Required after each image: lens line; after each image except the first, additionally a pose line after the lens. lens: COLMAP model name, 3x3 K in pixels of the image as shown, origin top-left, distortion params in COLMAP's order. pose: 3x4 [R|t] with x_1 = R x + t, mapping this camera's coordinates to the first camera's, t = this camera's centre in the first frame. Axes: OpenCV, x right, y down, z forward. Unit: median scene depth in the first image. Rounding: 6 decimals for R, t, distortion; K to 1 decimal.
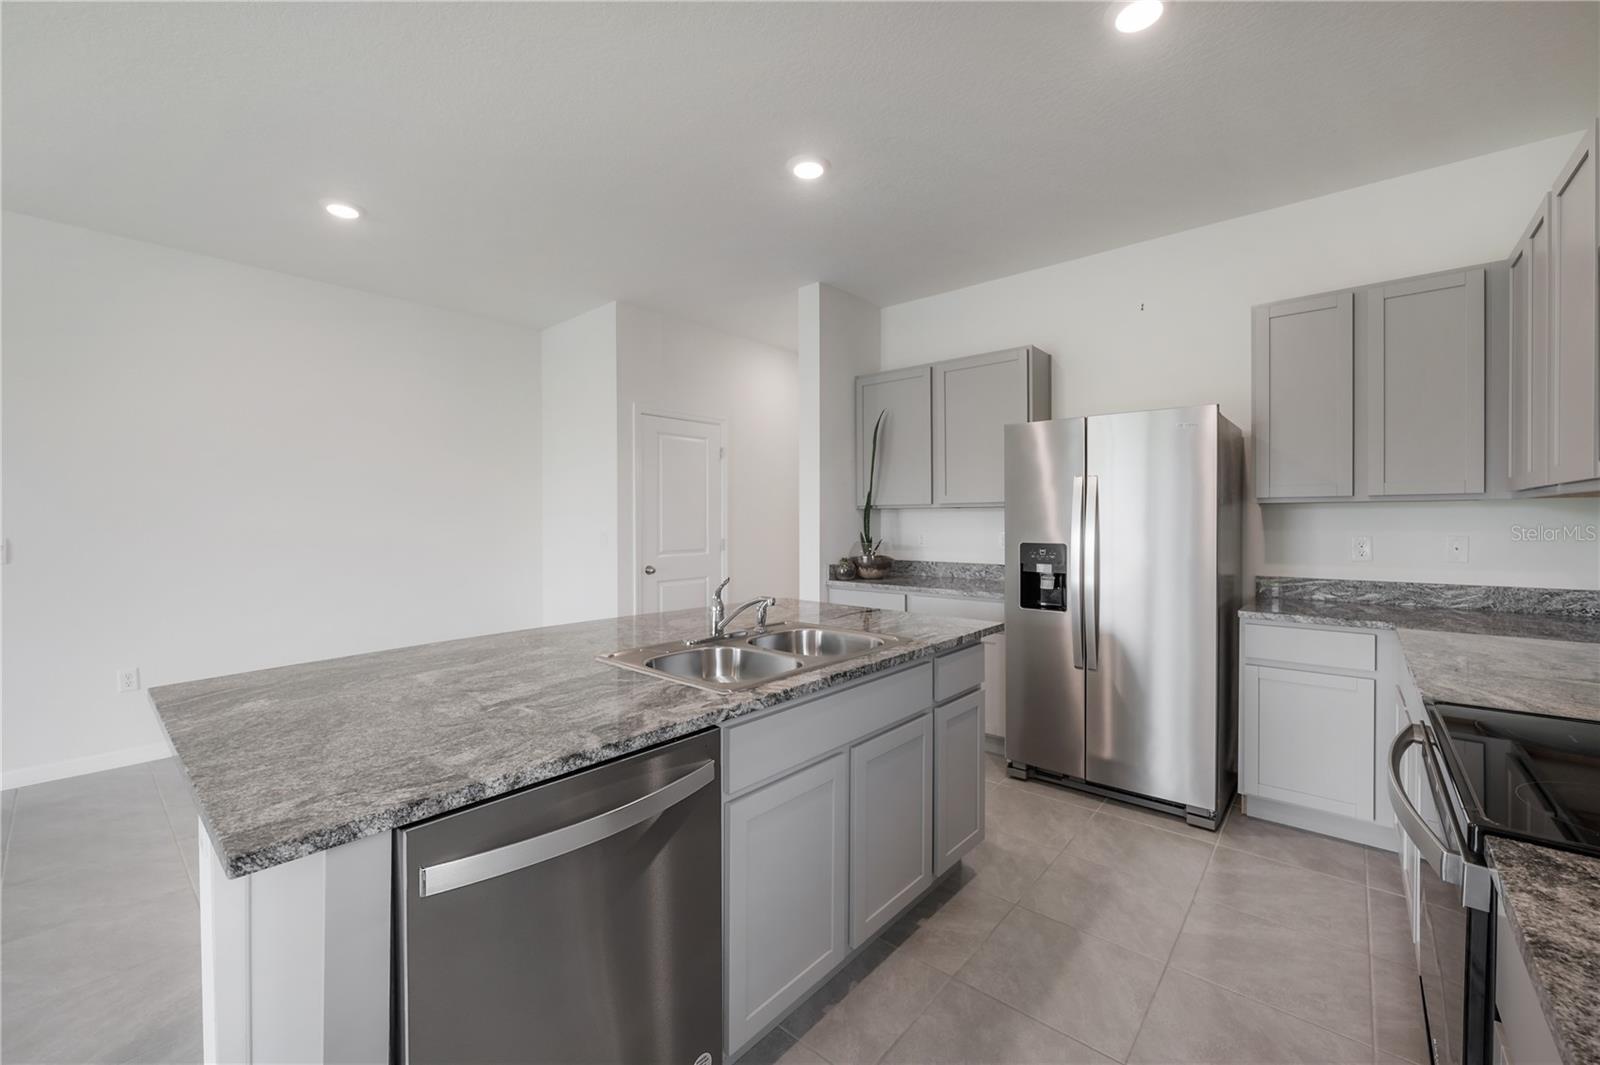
lens RADIAL K [[636.6, 0, 794.1], [0, 636.6, 530.1], [0, 0, 1]] dist [-0.003258, -0.000178]
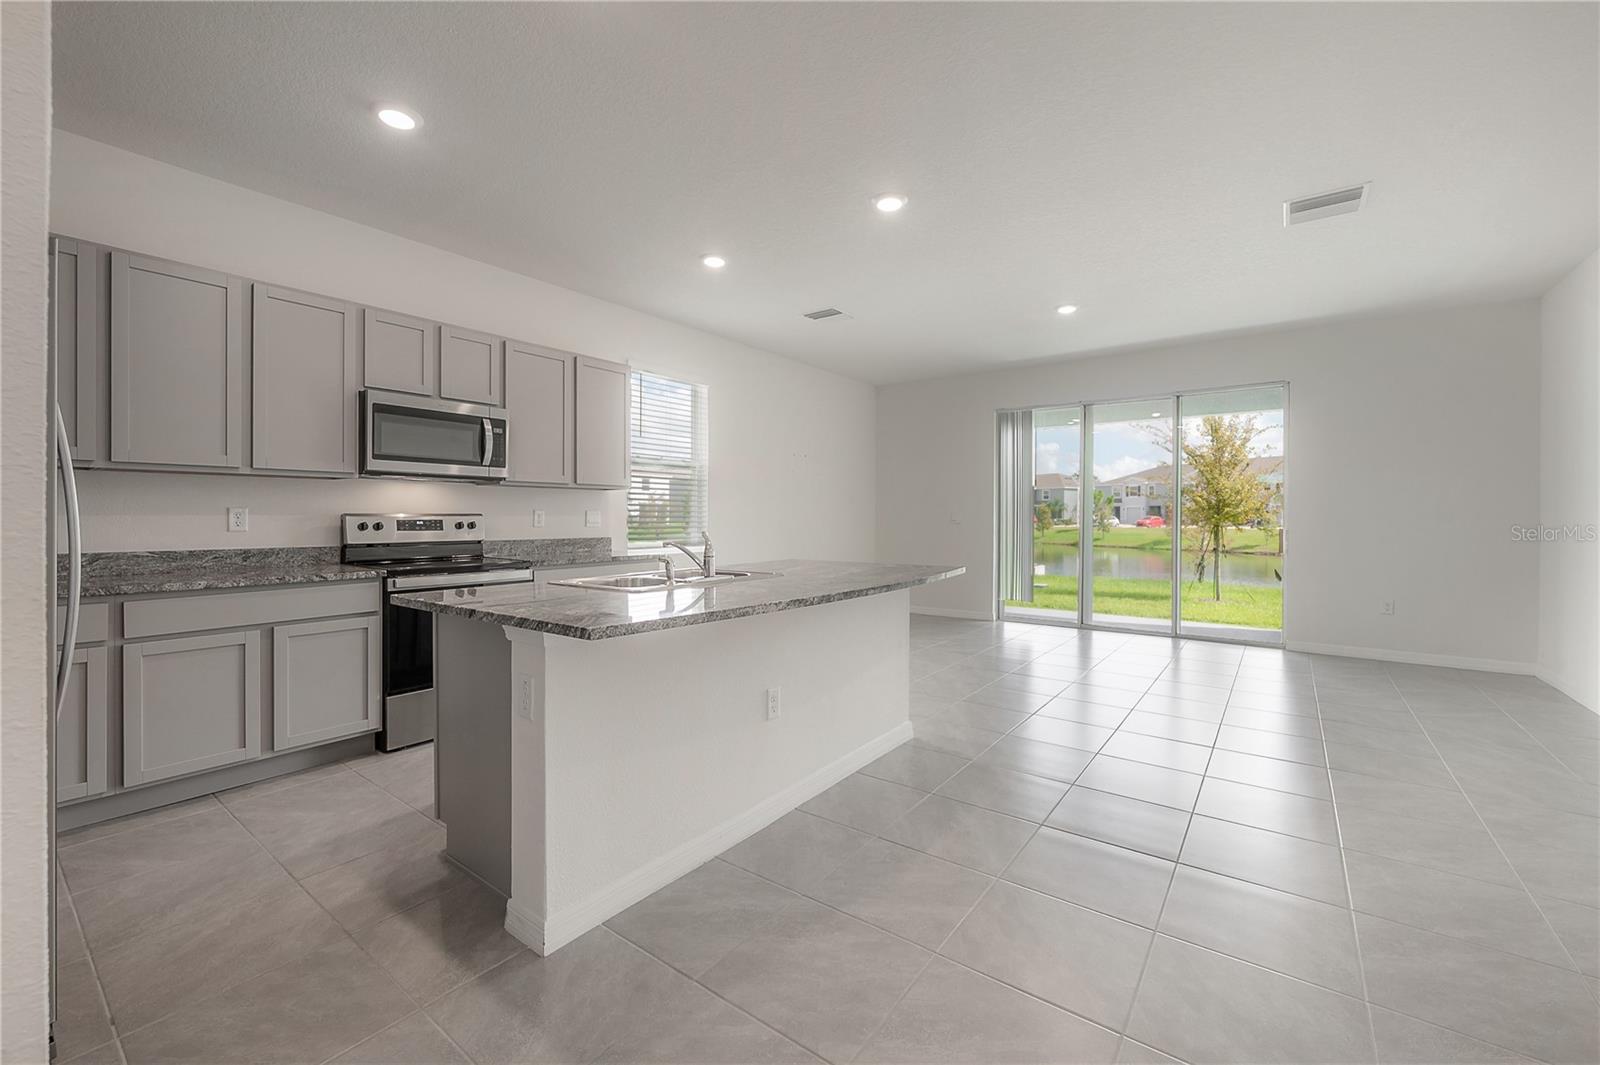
lens RADIAL K [[646.8, 0, 802.9], [0, 646.8, 518.9], [0, 0, 1]] dist [-0.000196, 0.000007]
pose [[-0.997491, 0.001573, -0.070778, -0.145627], [-0.000005, 0.999752, 0.022281, 0.014105], [0.070796, 0.022225, -0.997243, 1.546860]]
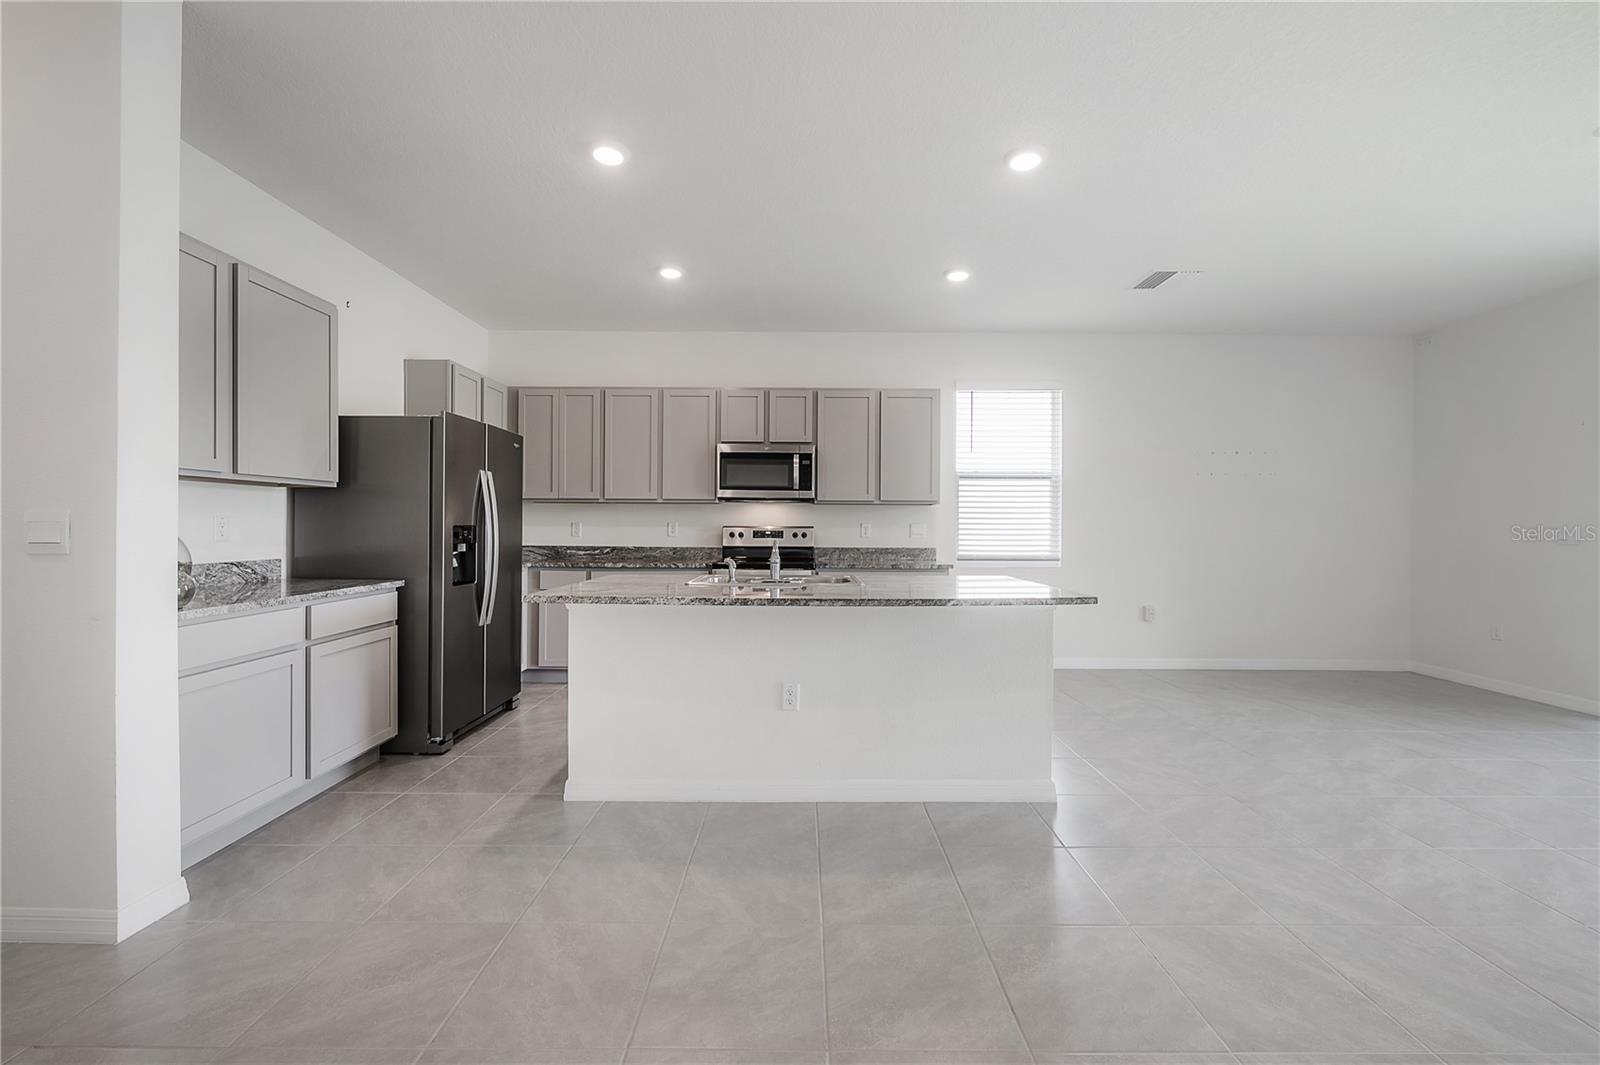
lens RADIAL K [[633.9, 0, 800.7], [0, 633.9, 527.3], [0, 0, 1]] dist [-0.001828, -0.000132]
pose [[-0.652283, -0.001010, 0.757974, -0.862320], [0.010203, 0.999897, 0.010113, 0.018552], [-0.757906, 0.014330, -0.652206, 1.295770]]
